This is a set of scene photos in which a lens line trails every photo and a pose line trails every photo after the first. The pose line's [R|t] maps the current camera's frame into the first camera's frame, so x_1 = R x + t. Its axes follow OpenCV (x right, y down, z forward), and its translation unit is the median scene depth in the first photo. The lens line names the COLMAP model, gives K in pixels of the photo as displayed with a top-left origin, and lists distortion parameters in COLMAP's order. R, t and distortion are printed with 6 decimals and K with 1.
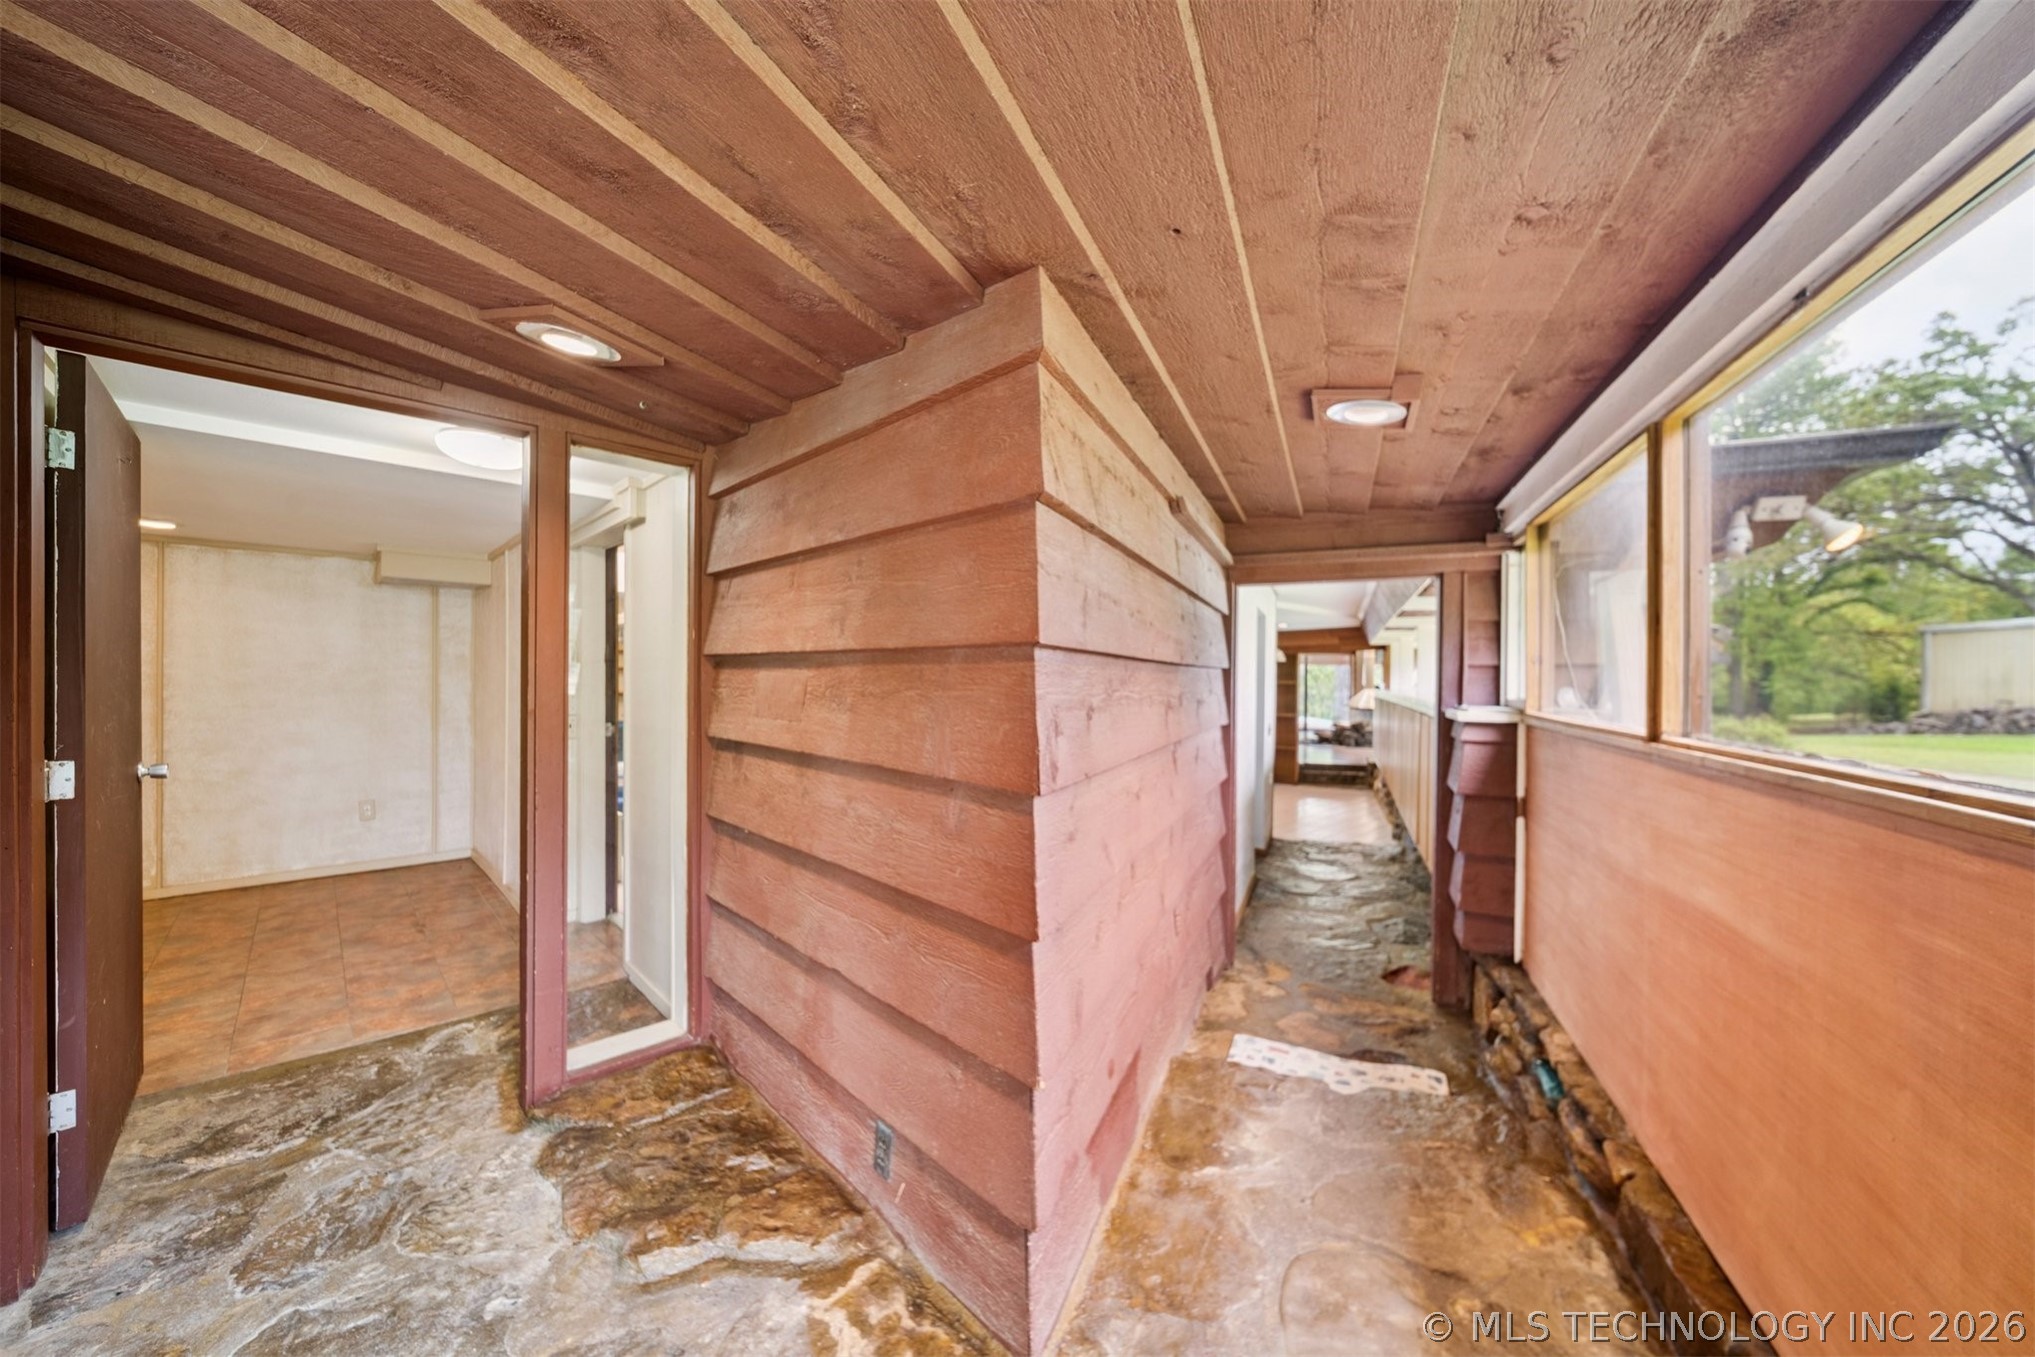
lens RADIAL K [[738.0, 0, 1022.2], [0, 738.0, 686.0], [0, 0, 1]] dist [-0.002129, -0.000332]
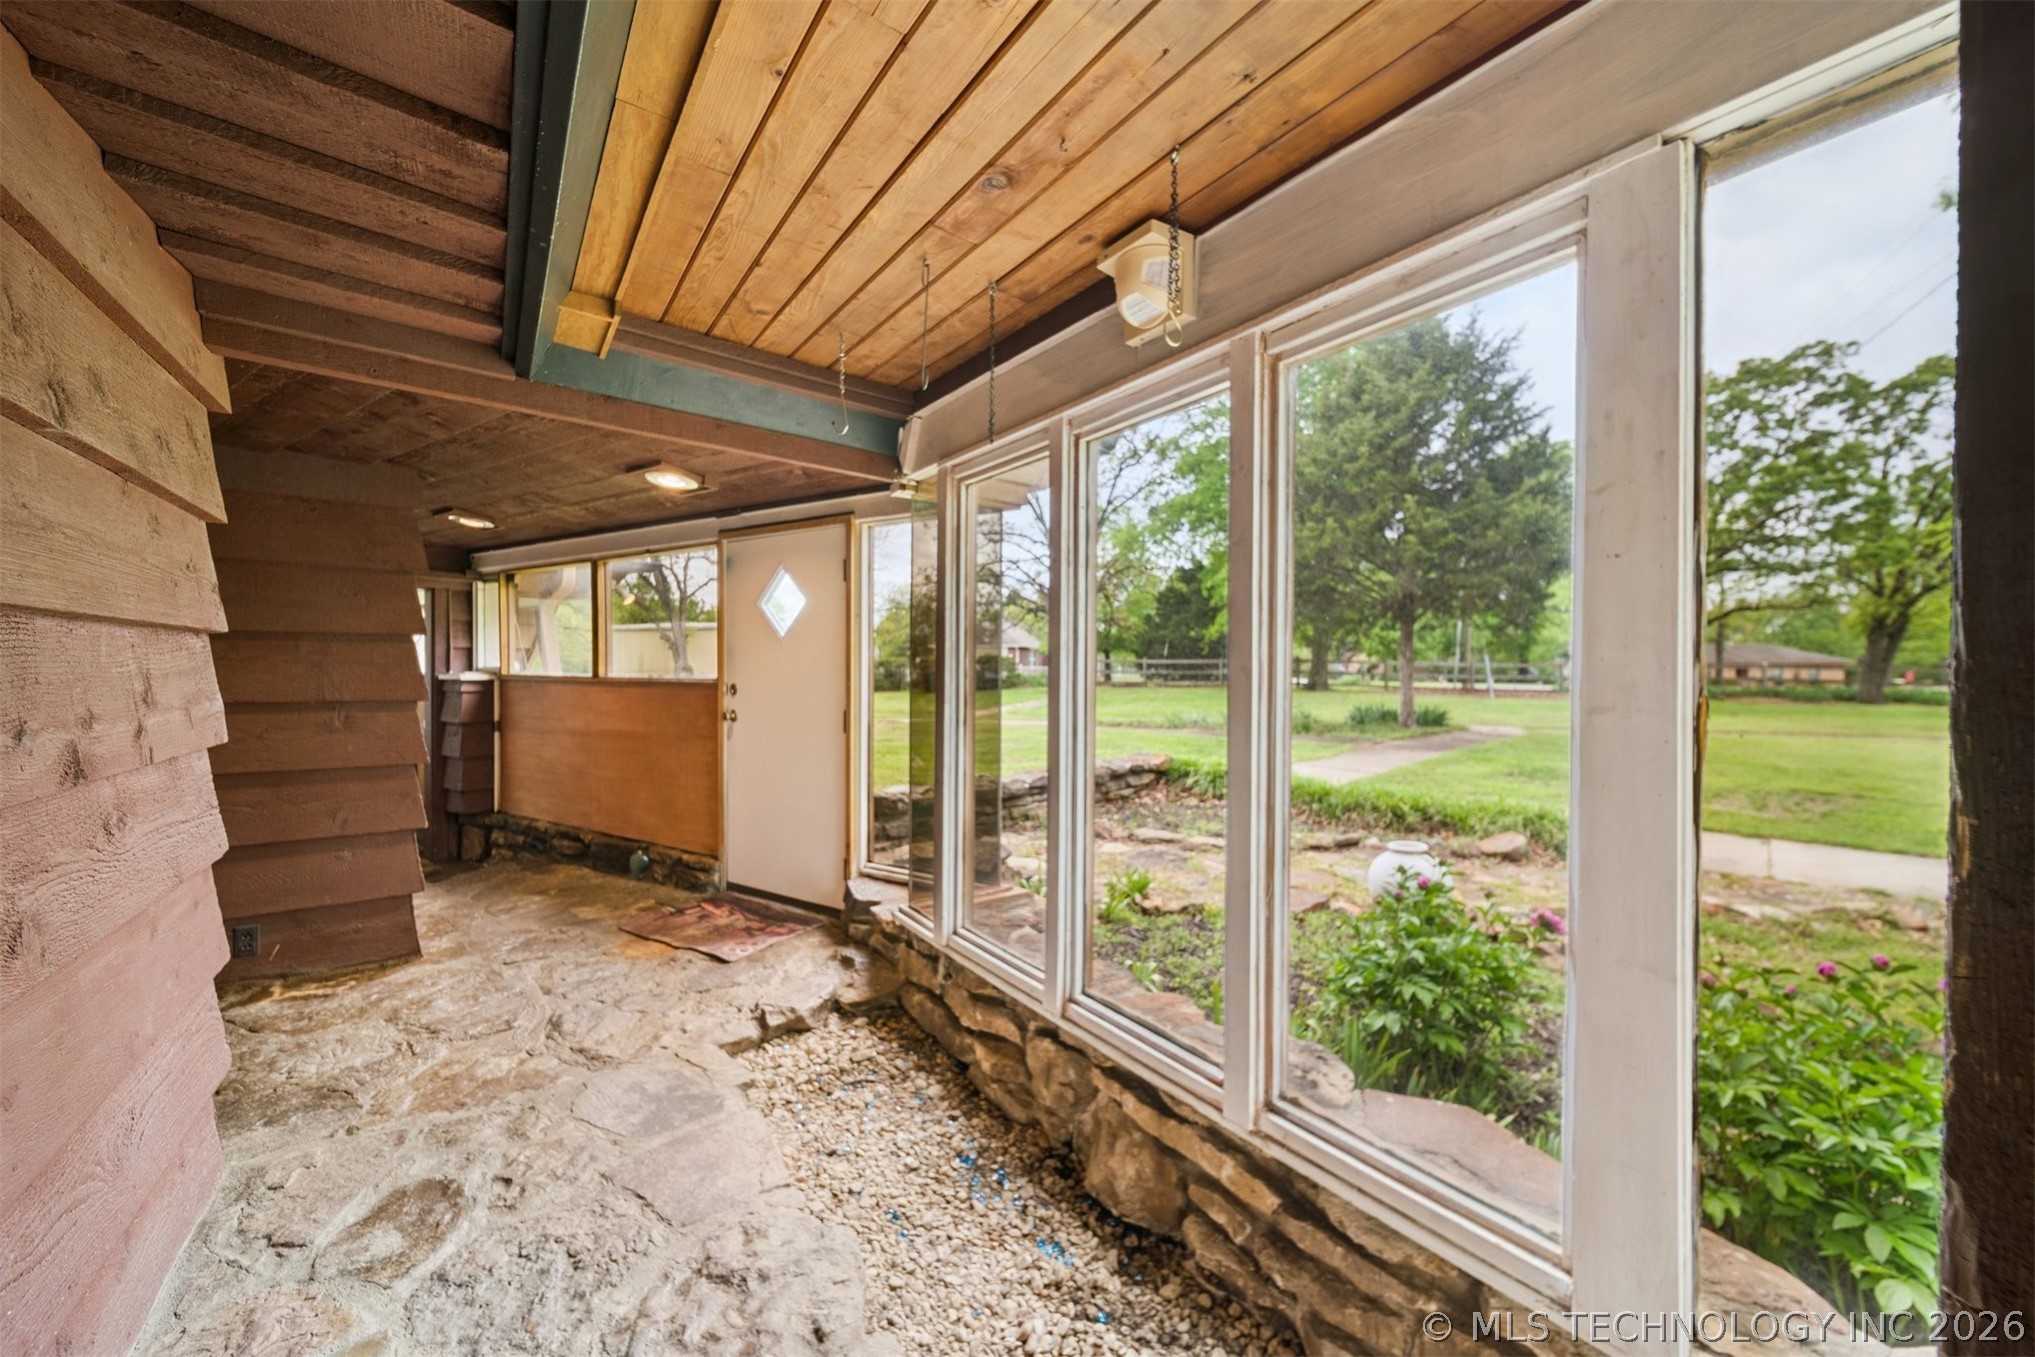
lens RADIAL K [[738.0, 0, 1022.2], [0, 738.0, 686.0], [0, 0, 1]] dist [-0.002129, -0.000332]
pose [[0.156043, -0.023798, 0.987464, -0.906094], [0.003457, 0.999717, 0.023547, 0.025997], [-0.987744, -0.000260, 0.156081, -0.559741]]
